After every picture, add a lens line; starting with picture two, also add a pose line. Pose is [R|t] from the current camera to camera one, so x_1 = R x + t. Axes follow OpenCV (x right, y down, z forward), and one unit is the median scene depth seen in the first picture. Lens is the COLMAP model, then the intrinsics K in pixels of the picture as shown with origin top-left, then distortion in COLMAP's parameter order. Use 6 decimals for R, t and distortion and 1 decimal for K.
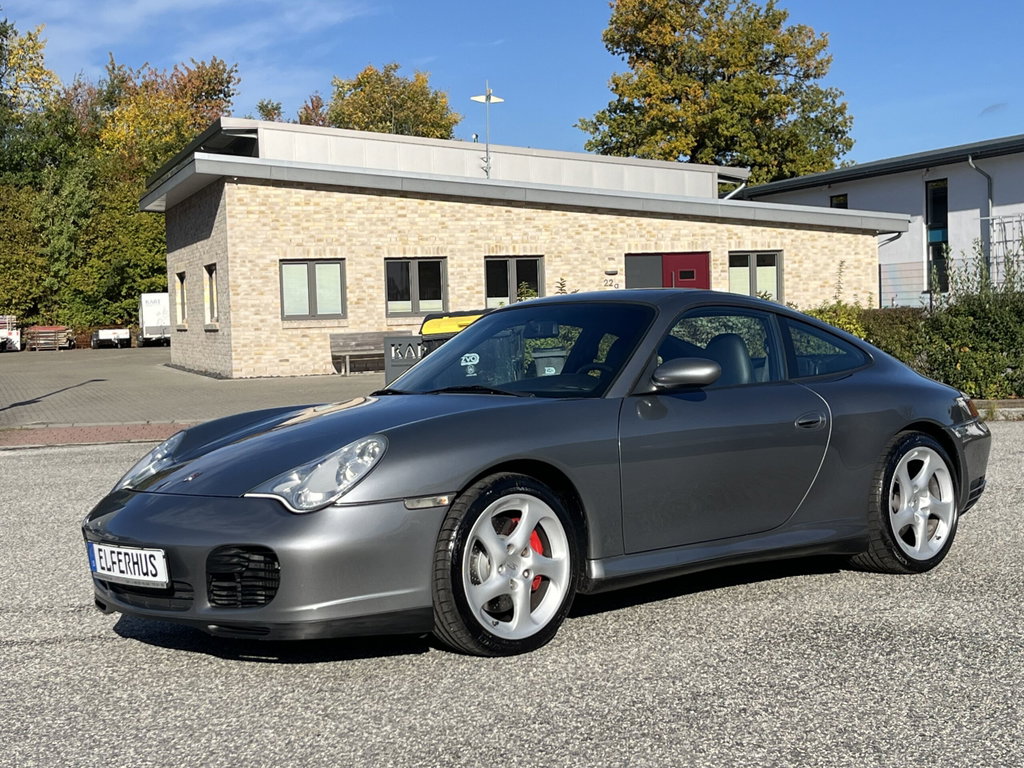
lens RADIAL K [[1546.6, 0, 512.0], [0, 1546.6, 386.3], [0, 0, 1]] dist [-0.000761, 0.000000]
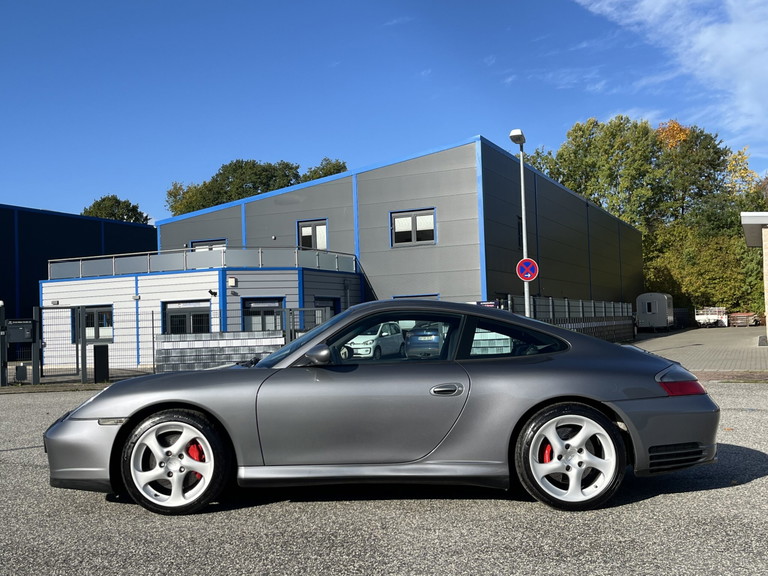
lens RADIAL K [[838.7, 0, 382.3], [0, 838.7, 286.0], [0, 0, 1]] dist [0.018702, 0.000000]
pose [[0.355427, -0.020678, -0.934475, 0.779935], [-0.038913, 0.998561, -0.036896, -0.030786], [0.933894, 0.049477, 0.354111, 0.454539]]
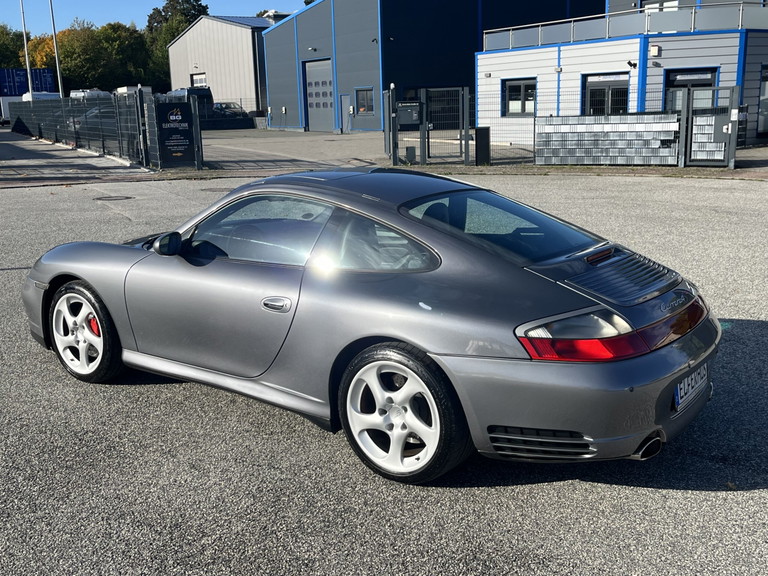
lens RADIAL K [[838.7, 0, 383.7], [0, 838.7, 289.0], [0, 0, 1]] dist [0.018702, 0.000000]
pose [[-0.253667, 0.259794, -0.931751, 0.611959], [-0.018664, 0.961764, 0.273243, -0.169251], [0.967112, 0.086703, -0.239119, 1.112515]]
